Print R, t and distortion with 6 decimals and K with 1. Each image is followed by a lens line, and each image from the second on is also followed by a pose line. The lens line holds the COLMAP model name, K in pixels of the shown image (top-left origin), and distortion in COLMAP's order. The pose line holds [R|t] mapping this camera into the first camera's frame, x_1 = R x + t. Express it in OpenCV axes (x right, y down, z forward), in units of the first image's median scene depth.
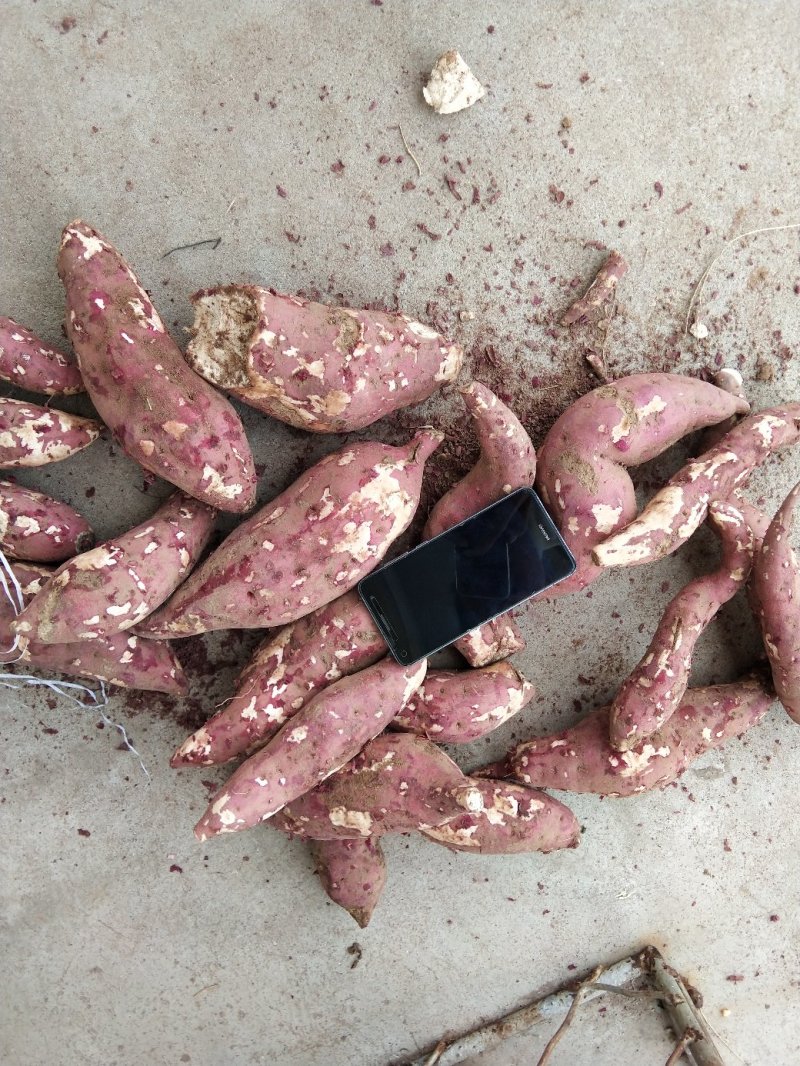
lens RADIAL K [[839.4, 0, 380.1], [0, 839.4, 532.2], [0, 0, 1]] dist [0.094060, -0.162552]
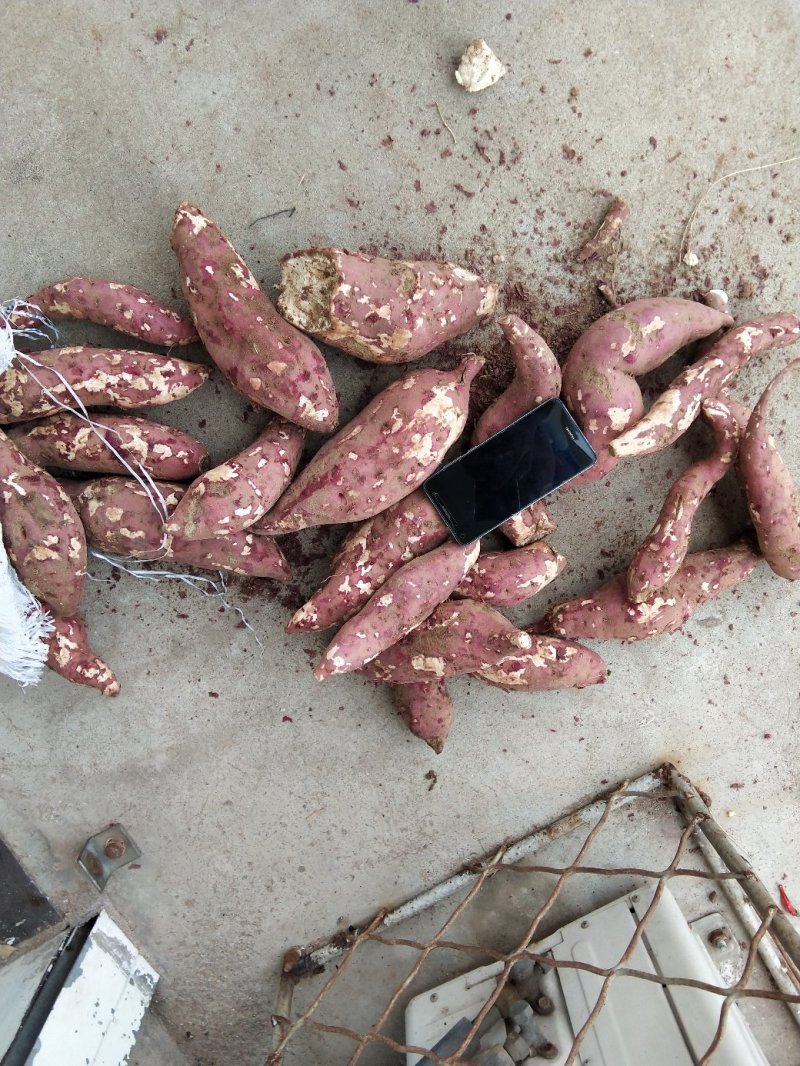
lens RADIAL K [[839.4, 0, 380.1], [0, 839.4, 532.2], [0, 0, 1]] dist [0.094060, -0.162552]
pose [[0.998216, -0.056497, -0.019317, -0.069389], [0.057828, 0.995338, 0.077191, 0.032794], [0.014866, -0.078170, 0.996829, -0.259957]]
